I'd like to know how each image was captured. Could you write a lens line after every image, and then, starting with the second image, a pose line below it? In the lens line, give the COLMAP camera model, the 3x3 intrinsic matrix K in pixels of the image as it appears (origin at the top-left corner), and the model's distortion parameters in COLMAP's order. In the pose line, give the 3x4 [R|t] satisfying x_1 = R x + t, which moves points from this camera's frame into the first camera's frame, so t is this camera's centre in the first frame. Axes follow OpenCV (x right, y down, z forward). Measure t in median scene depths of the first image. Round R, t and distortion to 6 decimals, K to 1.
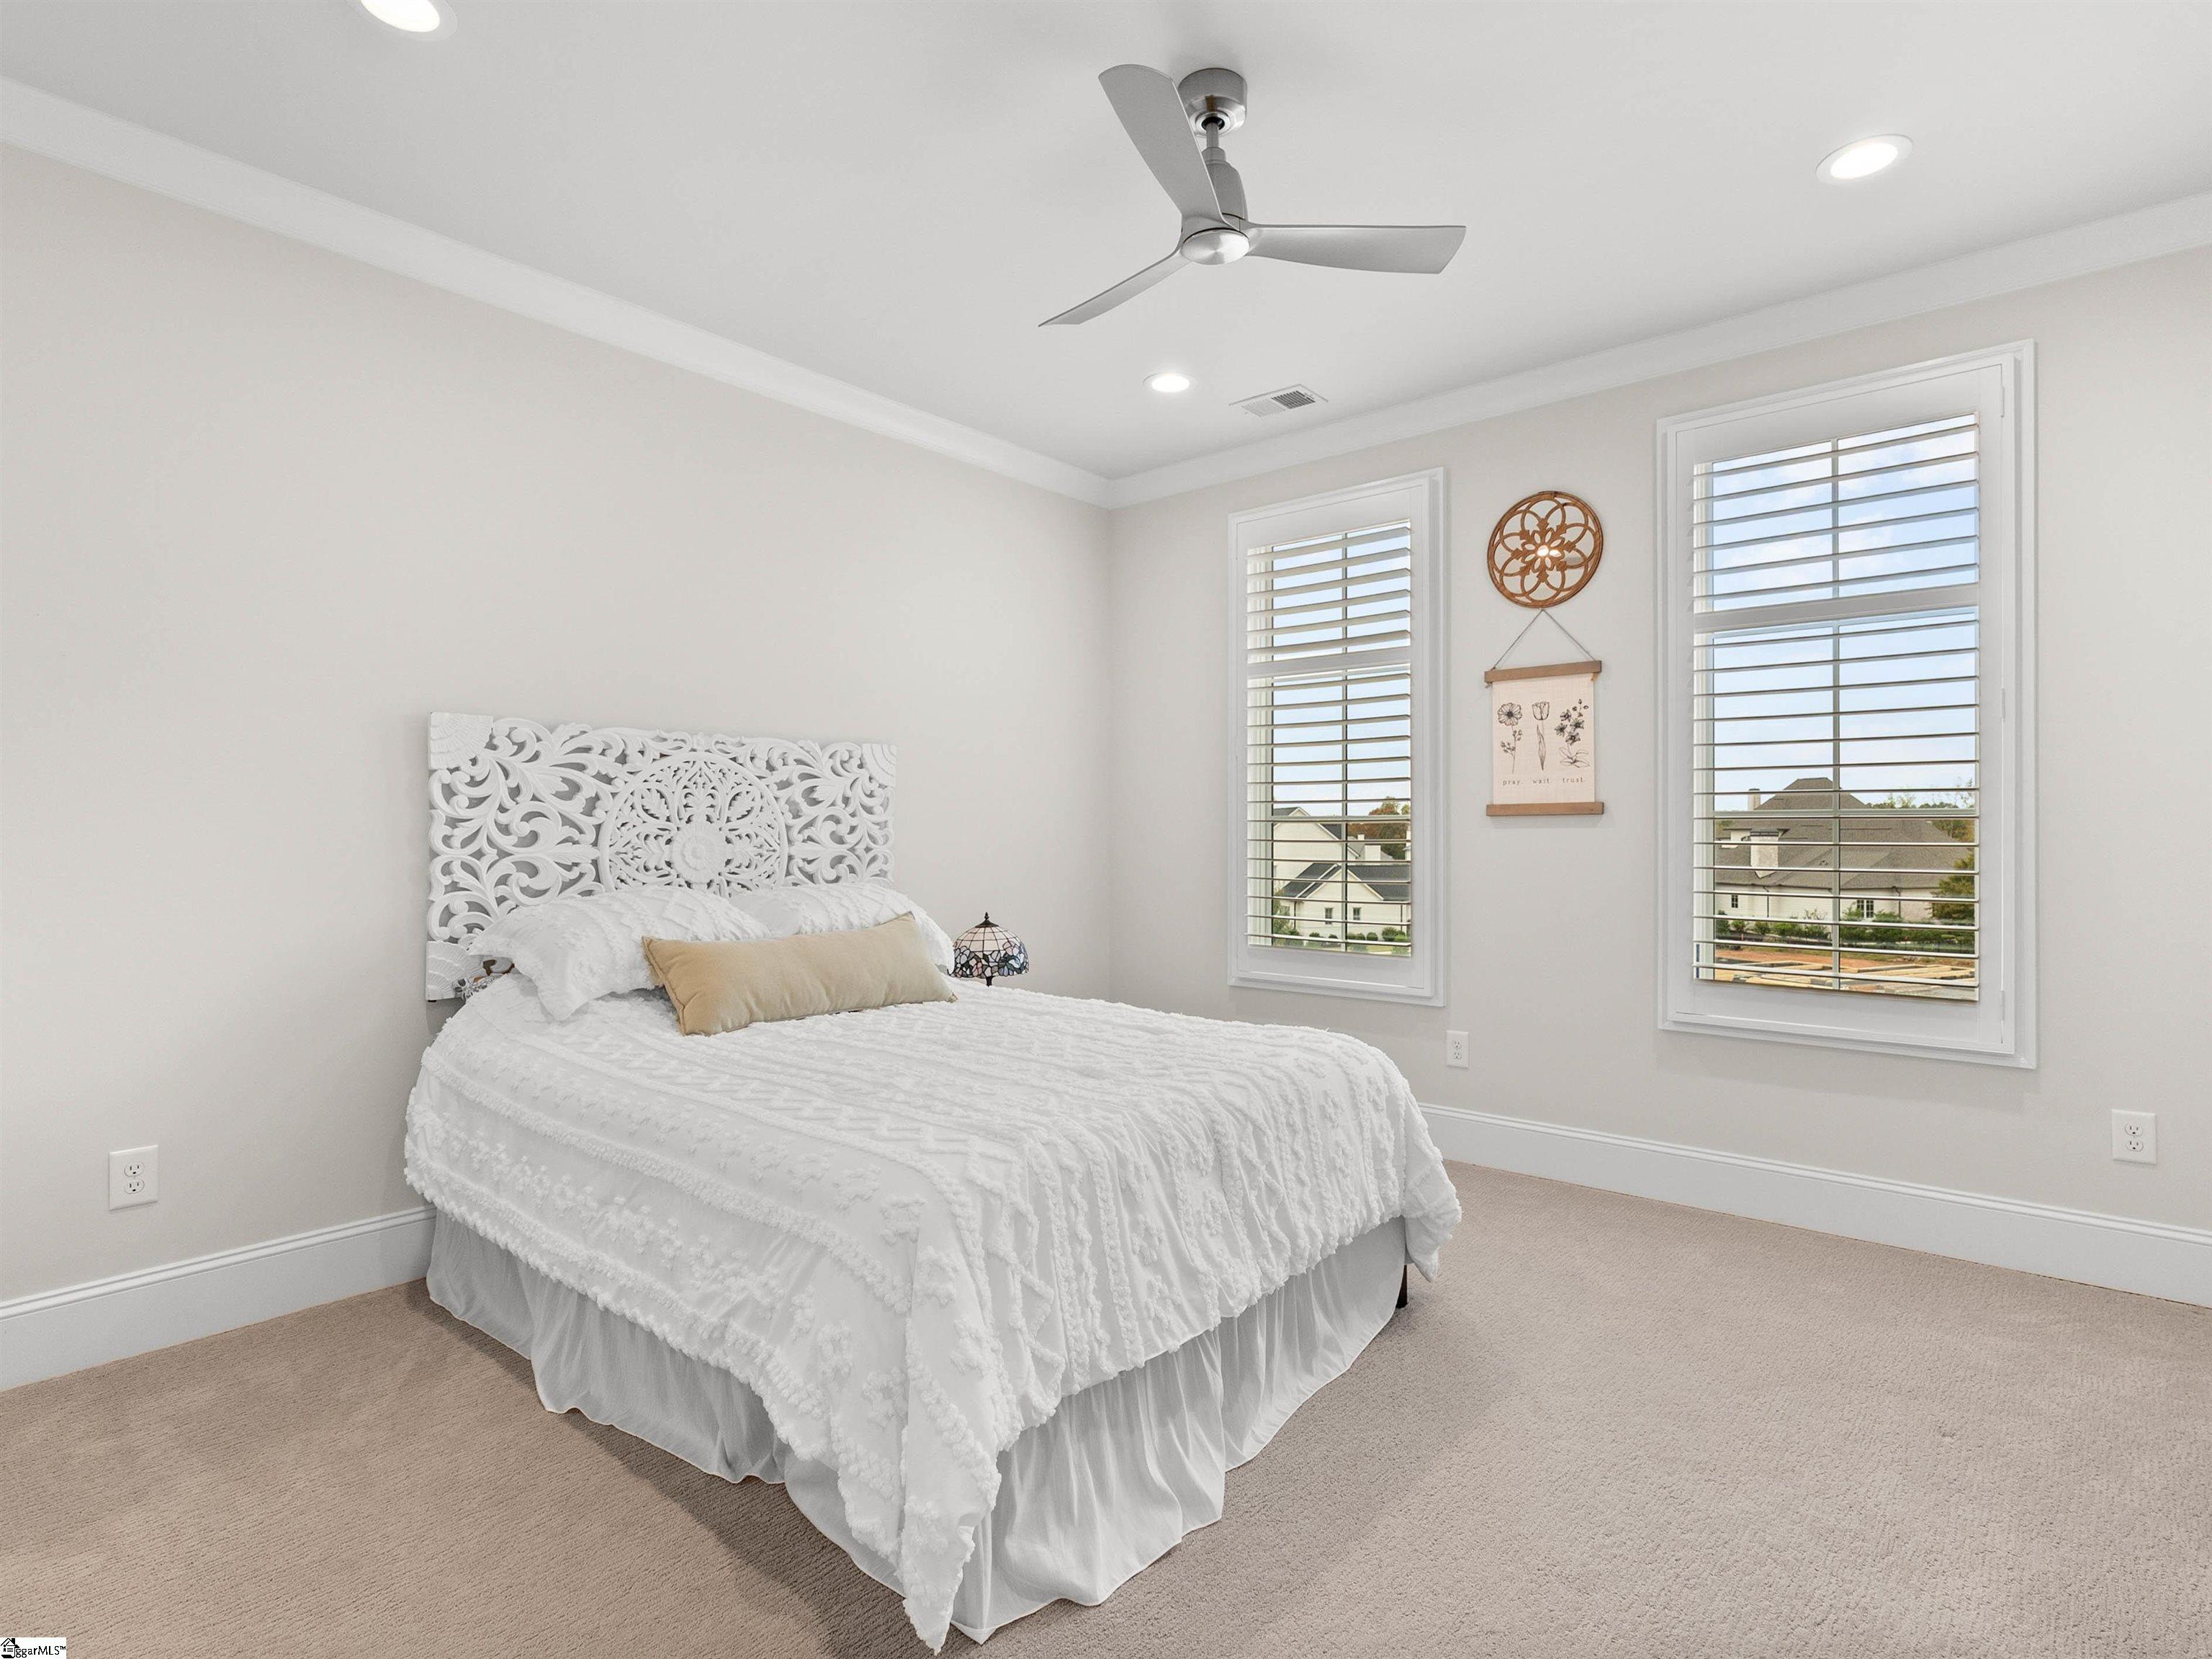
lens RADIAL K [[1116.5, 0, 1106.6], [0, 1116.5, 824.1], [0, 0, 1]] dist [-0.004462, 0.001432]
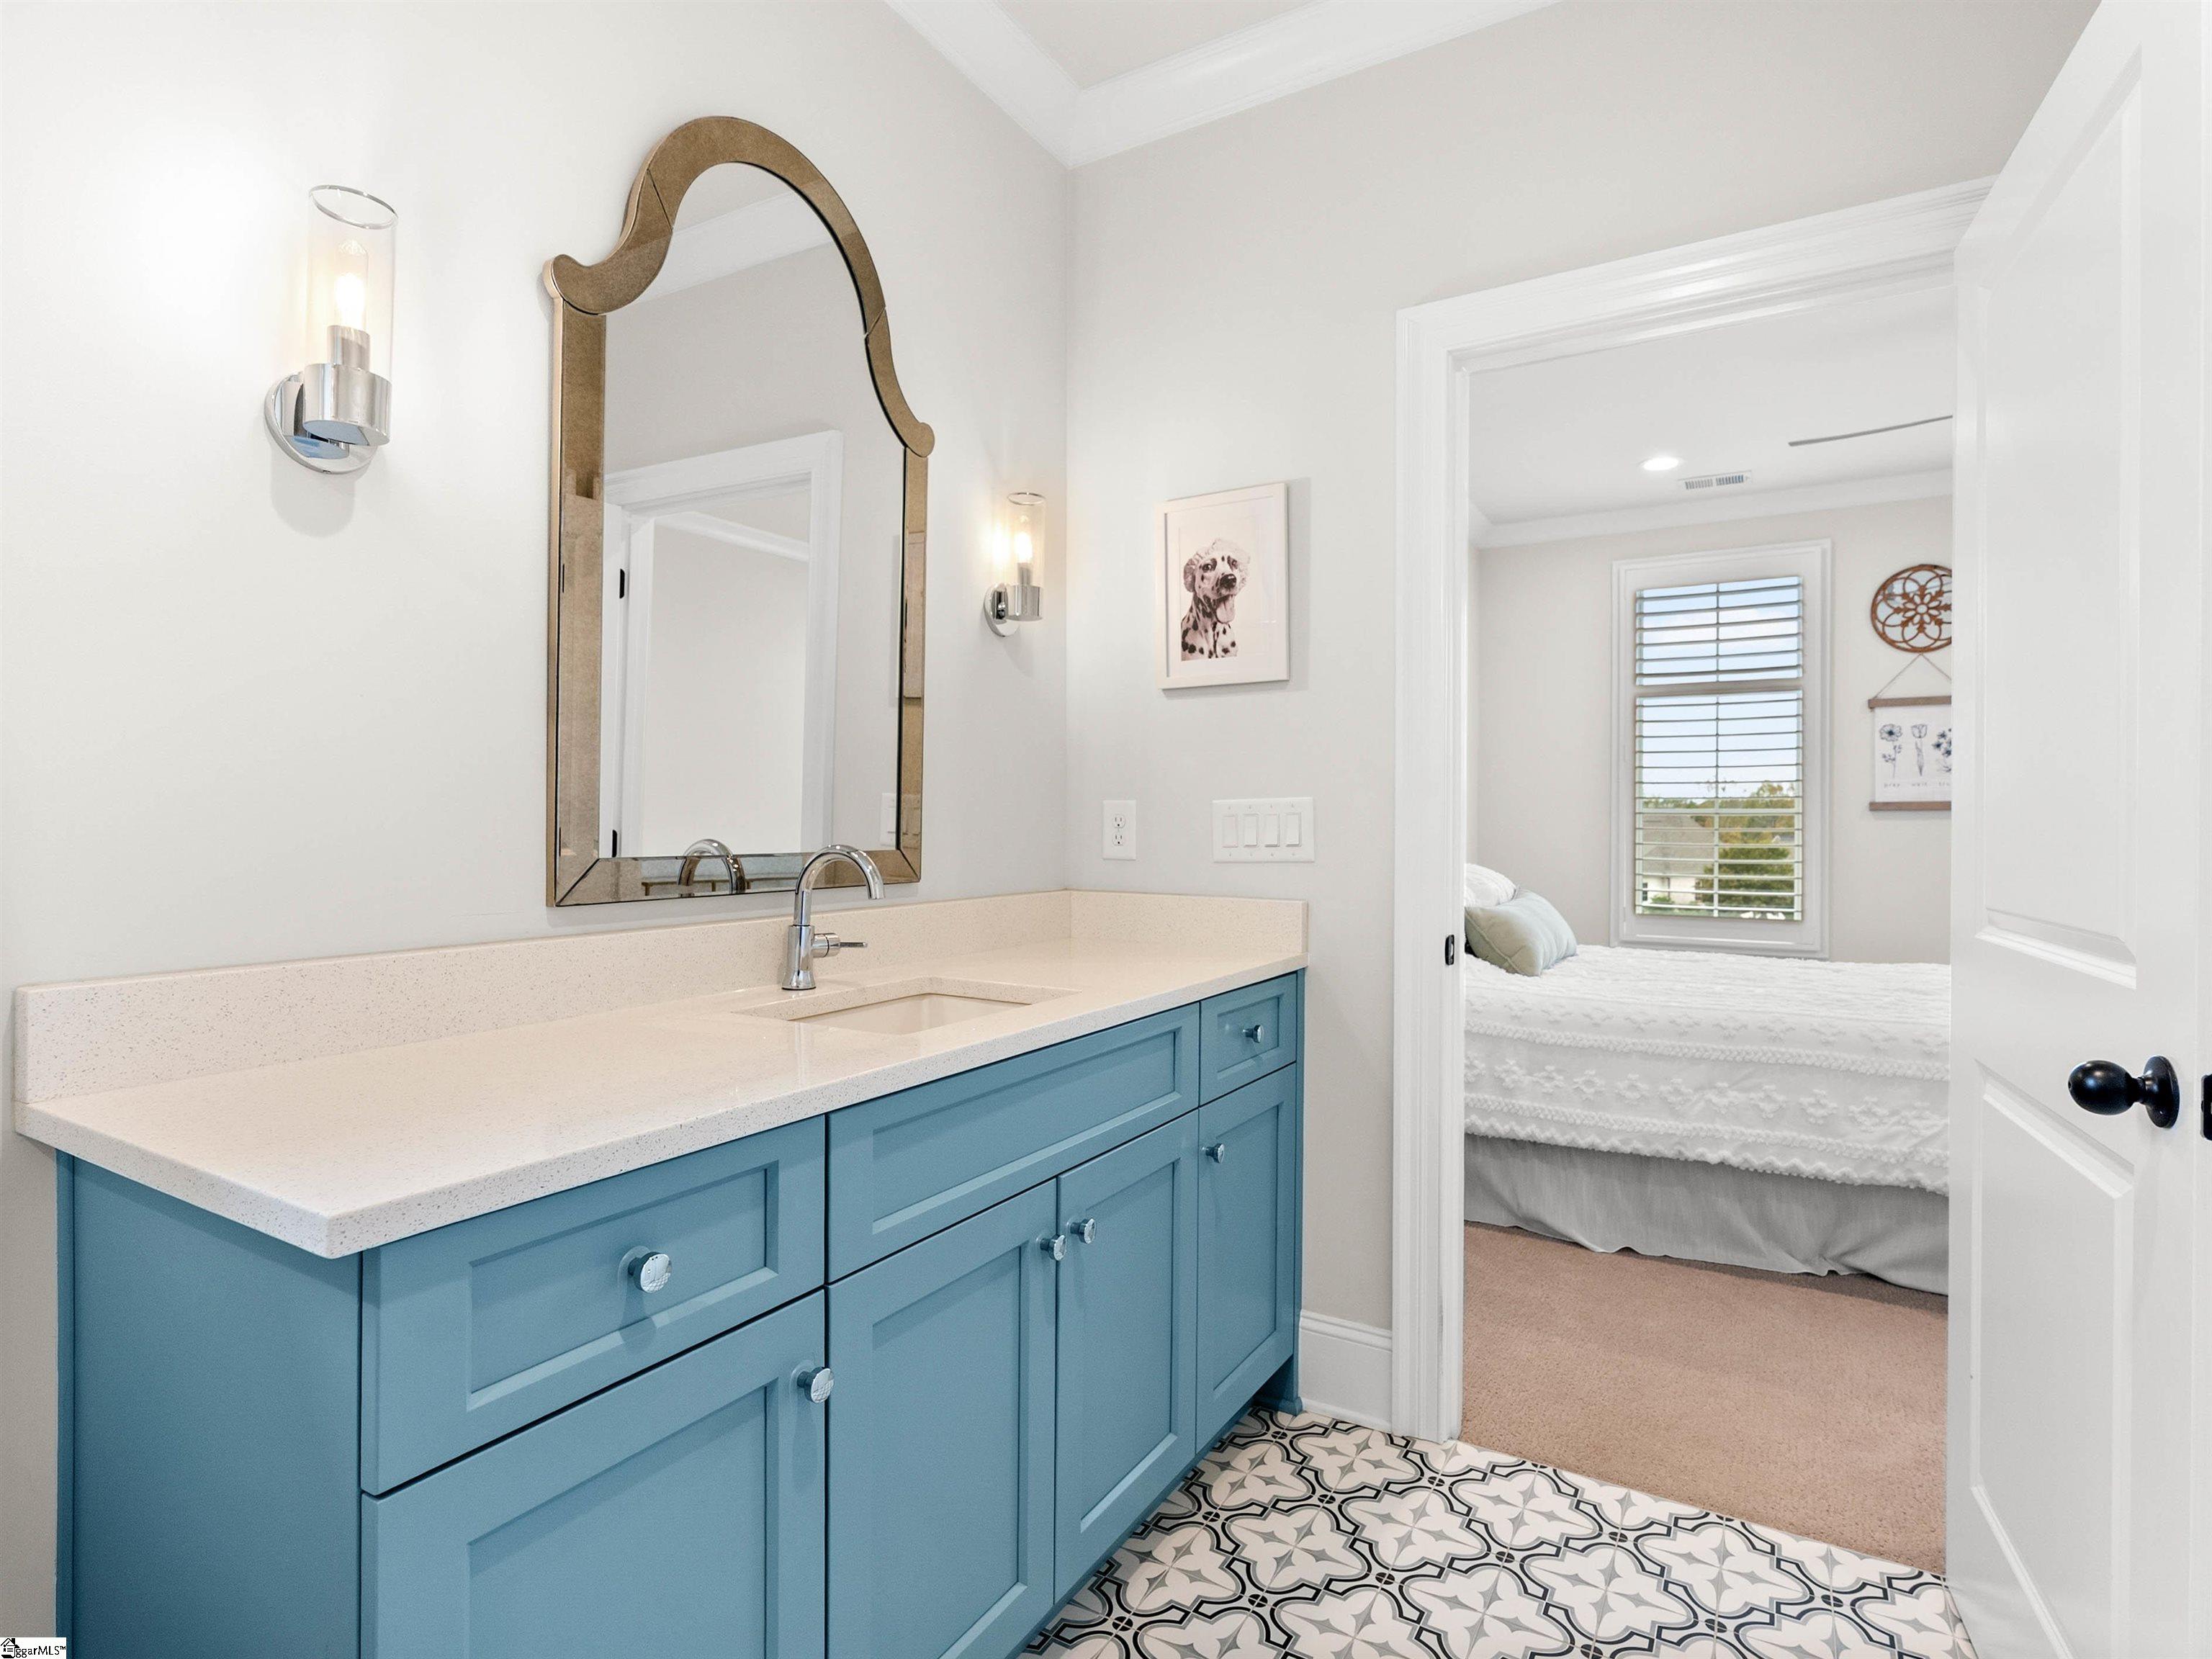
lens RADIAL K [[1116.5, 0, 1103.1], [0, 1116.5, 835.5], [0, 0, 1]] dist [-0.004462, 0.001432]
pose [[0.983883, -0.001359, 0.178810, -0.788381], [-0.001627, 0.999862, 0.016551, 0.001732], [-0.178808, -0.016576, 0.983744, -0.124035]]
